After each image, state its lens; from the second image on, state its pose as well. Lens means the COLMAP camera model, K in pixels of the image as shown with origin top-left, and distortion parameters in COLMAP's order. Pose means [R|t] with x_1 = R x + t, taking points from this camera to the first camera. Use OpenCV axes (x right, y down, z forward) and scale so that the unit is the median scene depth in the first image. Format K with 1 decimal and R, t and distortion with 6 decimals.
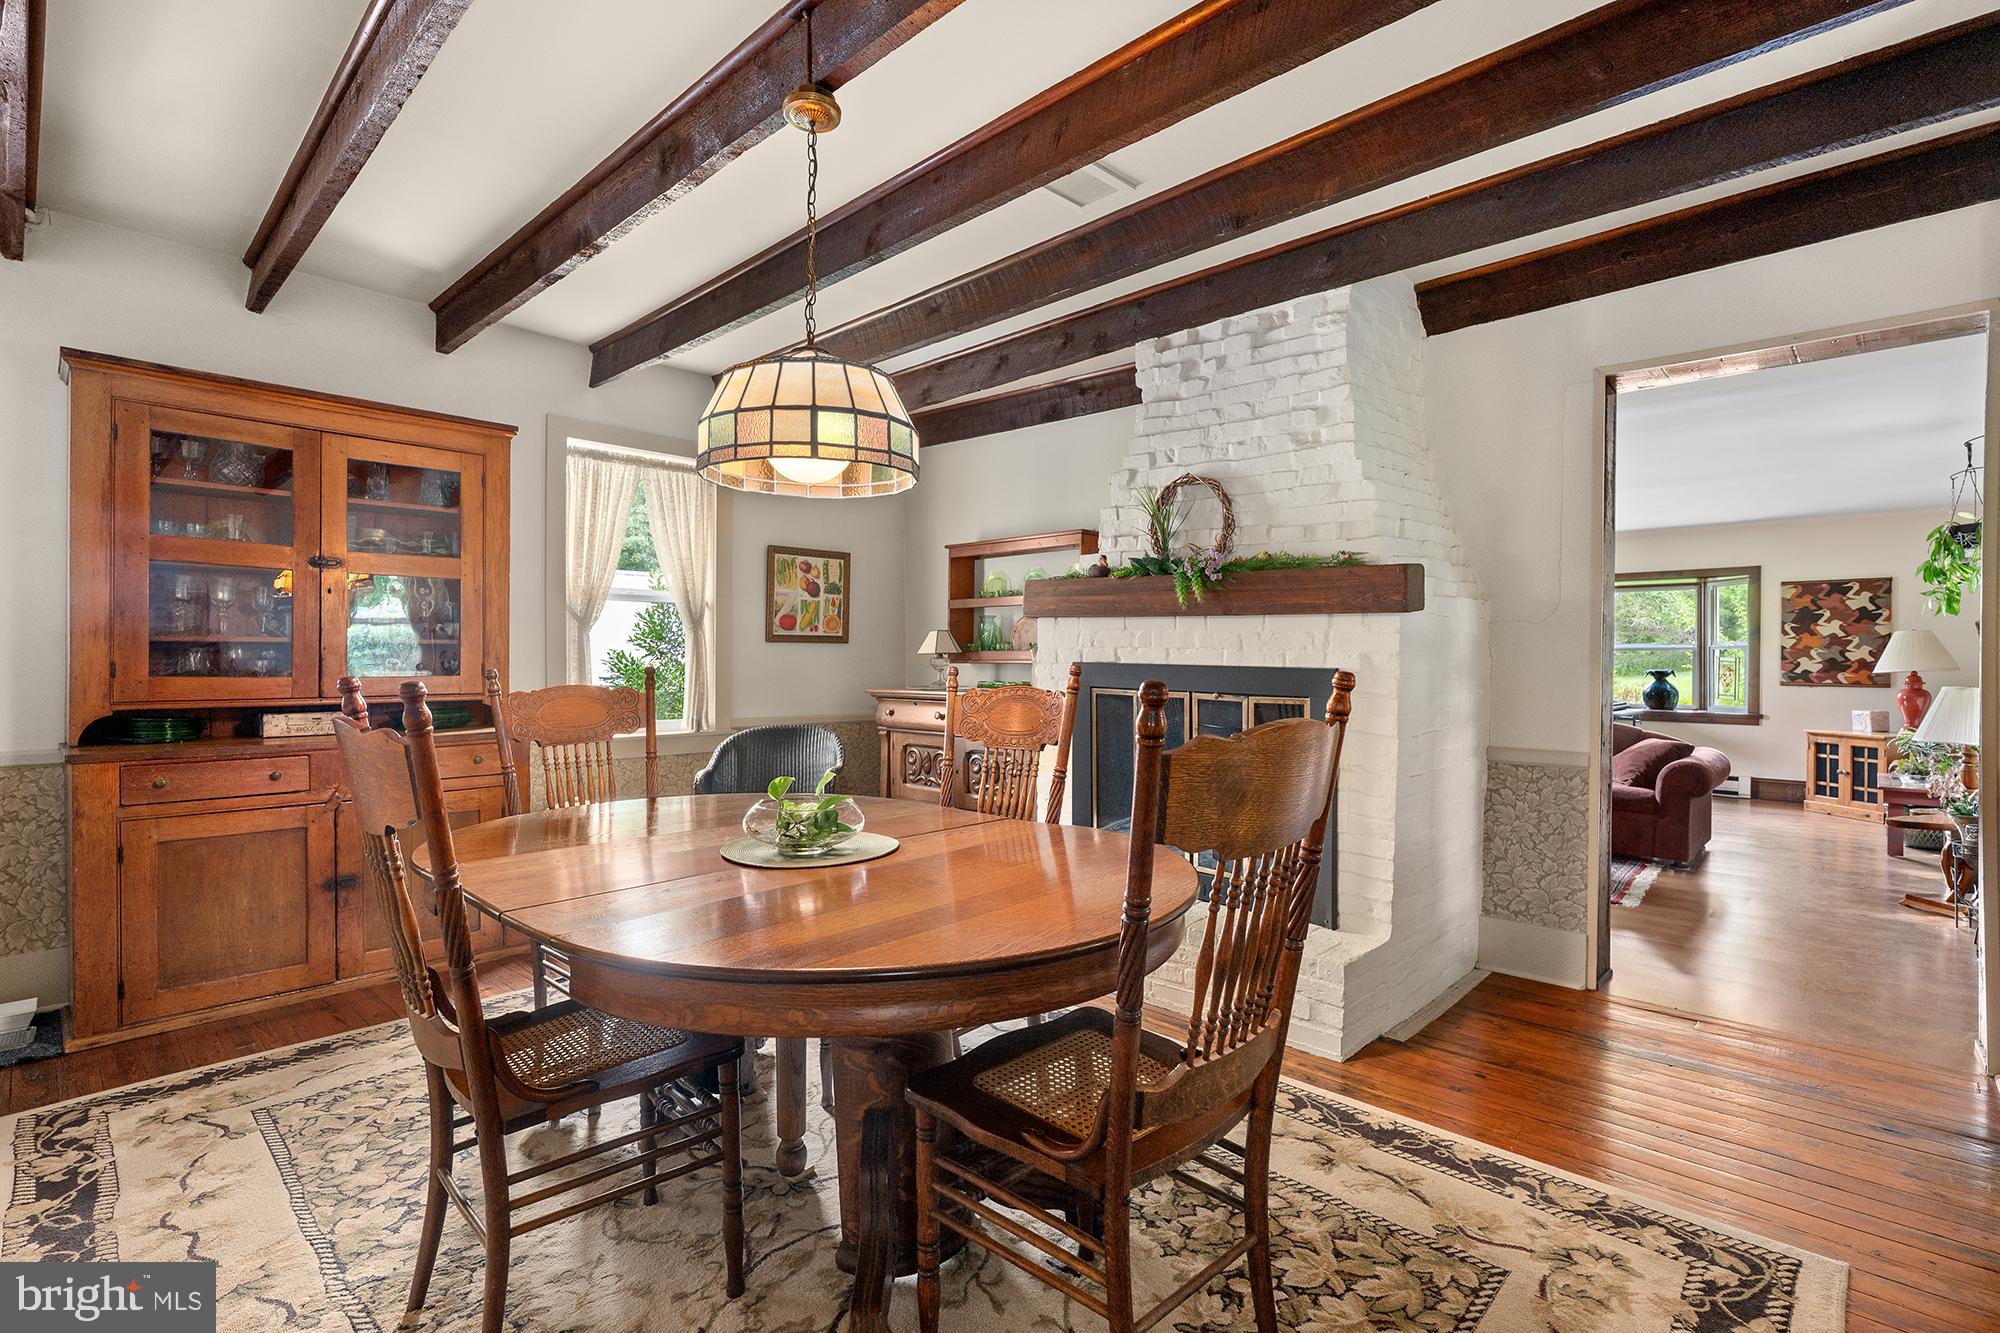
lens RADIAL K [[931.7, 0, 1000.6], [0, 931.7, 675.4], [0, 0, 1]] dist [0.003180, 0.000755]
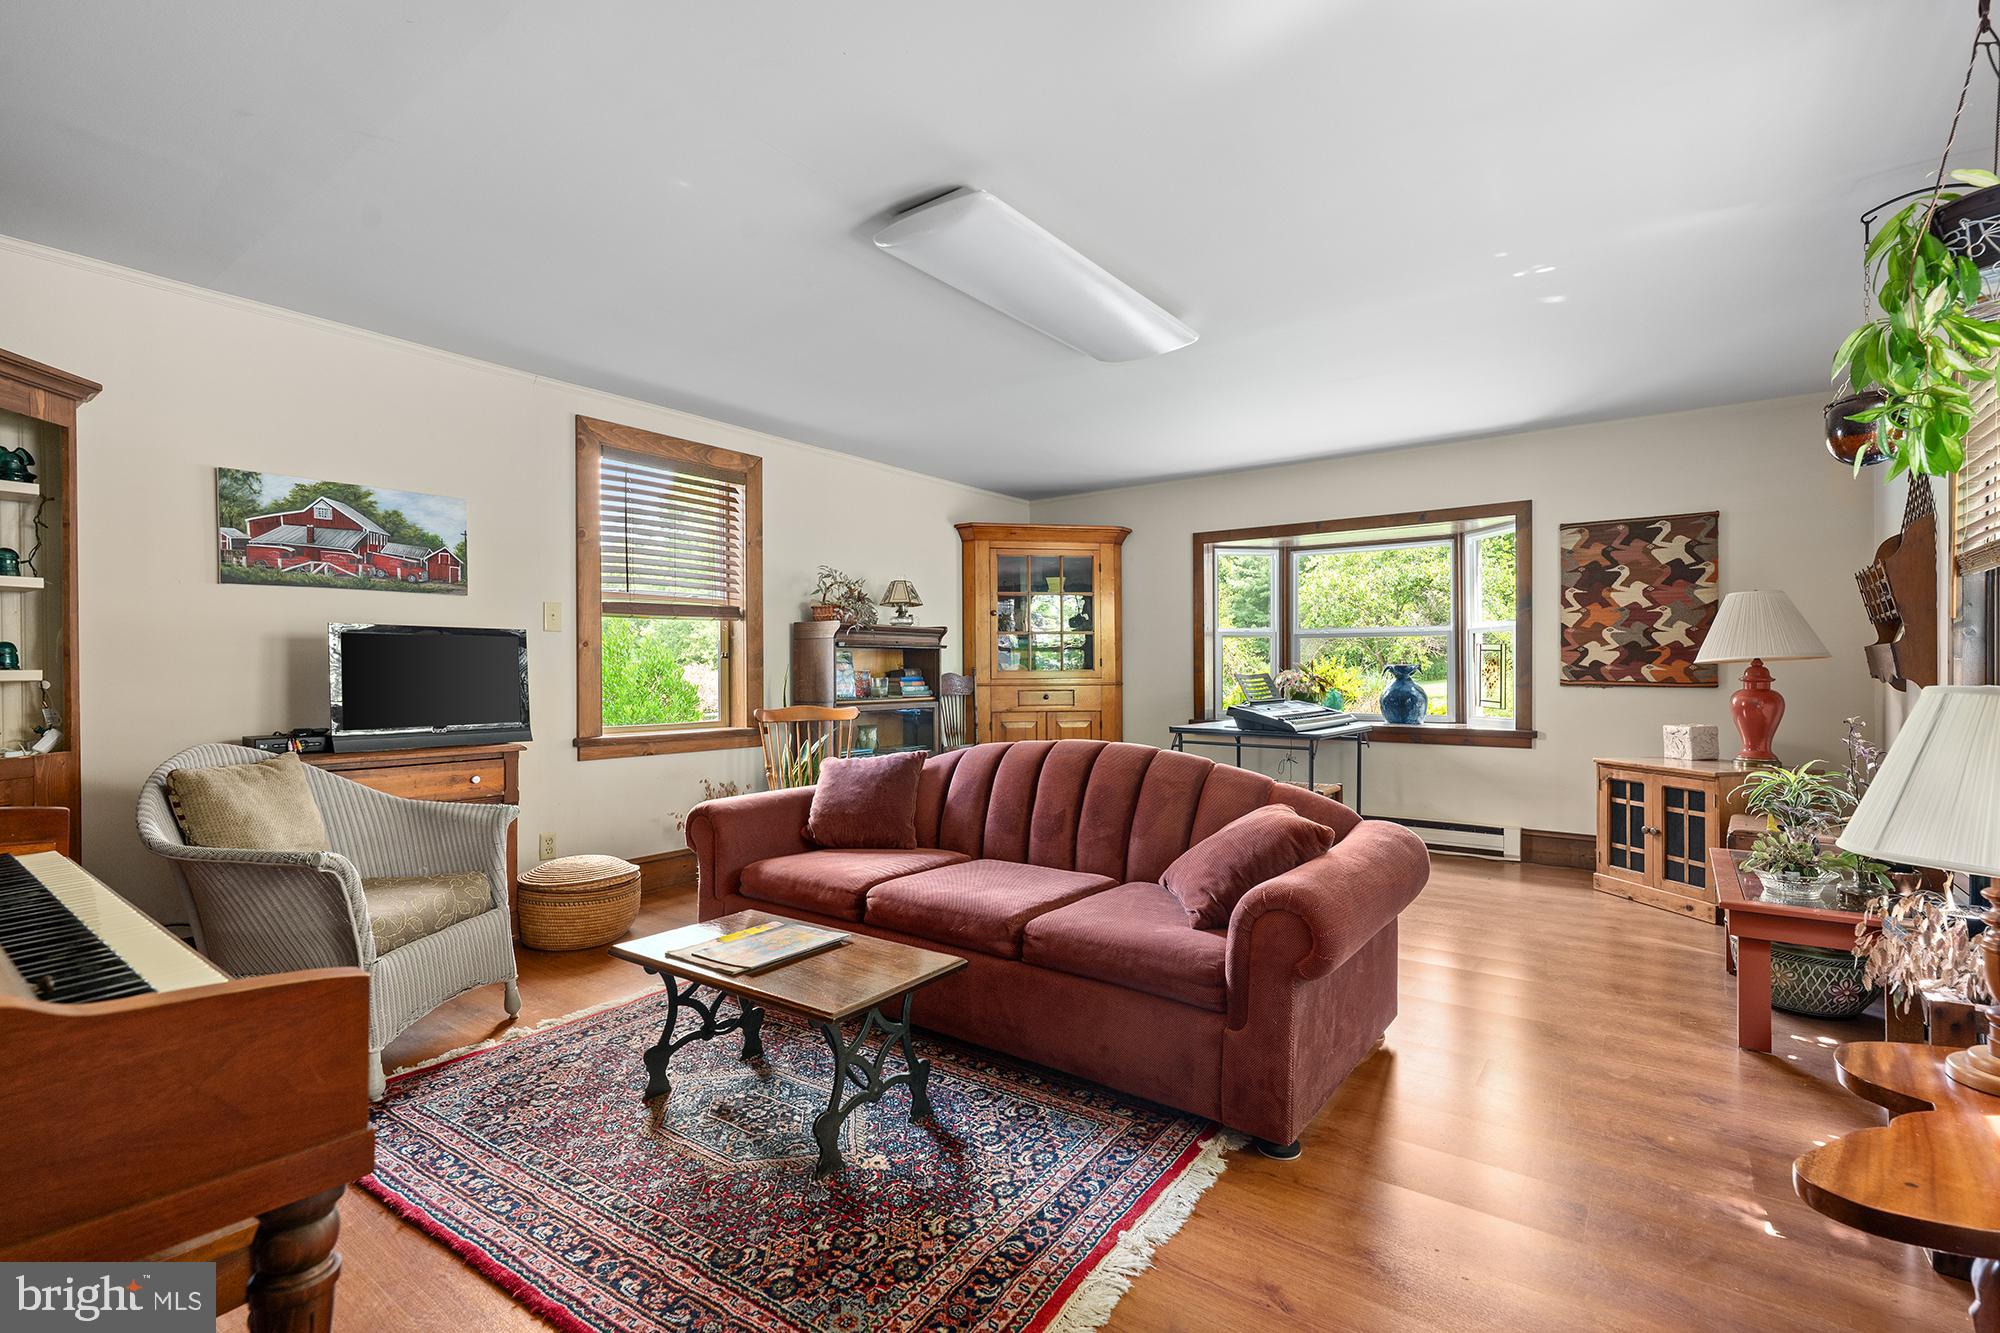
lens RADIAL K [[909.2, 0, 996.4], [0, 909.2, 681.2], [0, 0, 1]] dist [-0.000929, -0.000516]
pose [[0.993759, -0.009448, 0.111151, 0.399032], [0.009634, 0.999953, -0.001142, 0.004760], [-0.111135, 0.002205, 0.993803, 0.443471]]
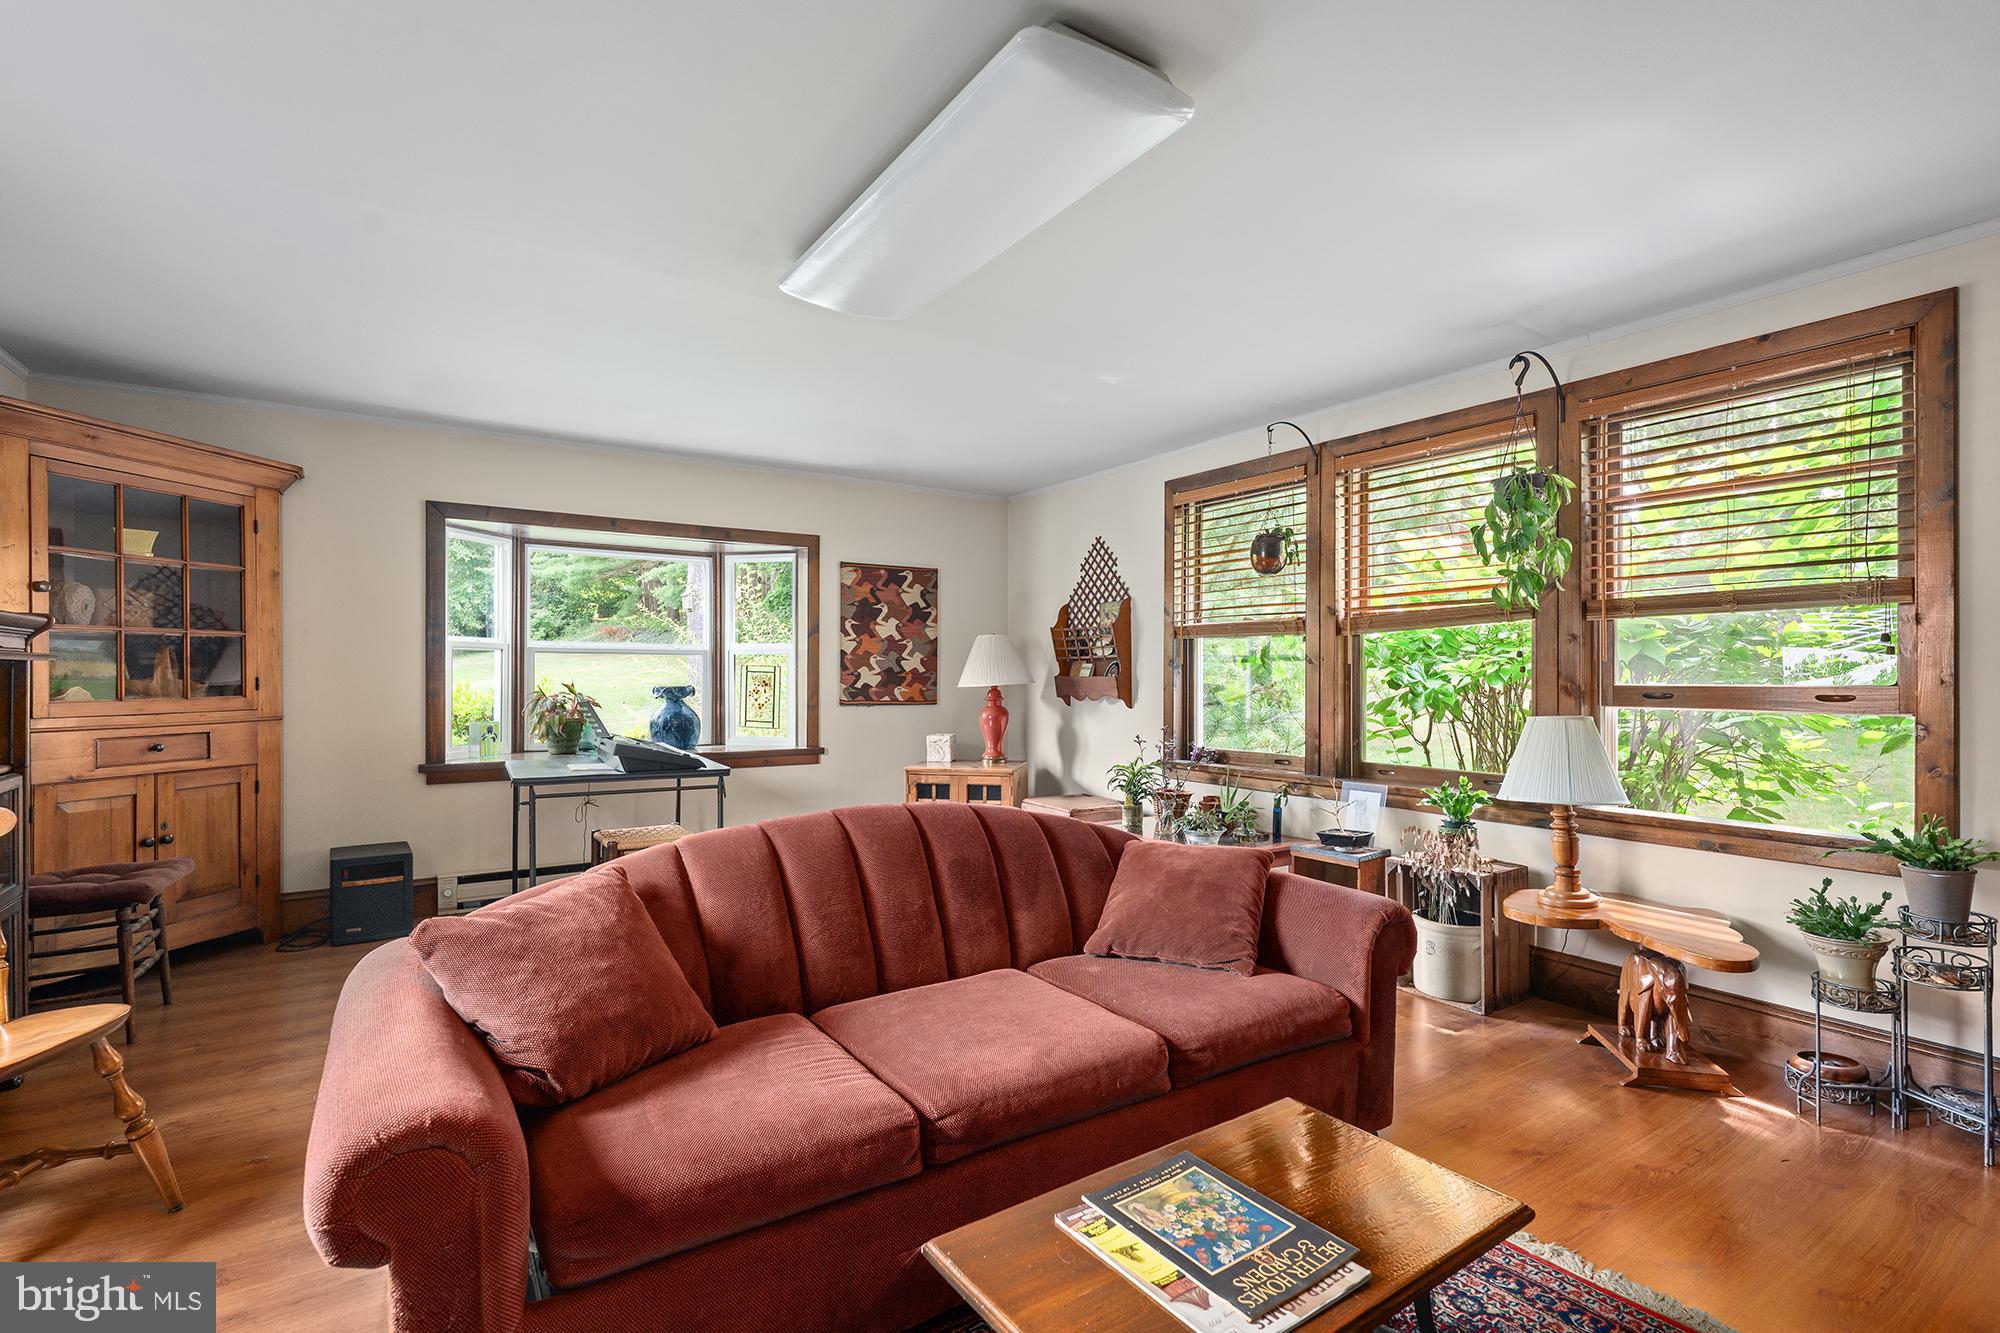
lens RADIAL K [[931.7, 0, 1000.6], [0, 931.7, 675.4], [0, 0, 1]] dist [0.003180, 0.000755]
pose [[0.223716, -0.006275, 0.974634, 0.171335], [0.012542, 0.999915, 0.003559, -0.014163], [-0.974574, 0.011428, 0.223776, 0.753974]]
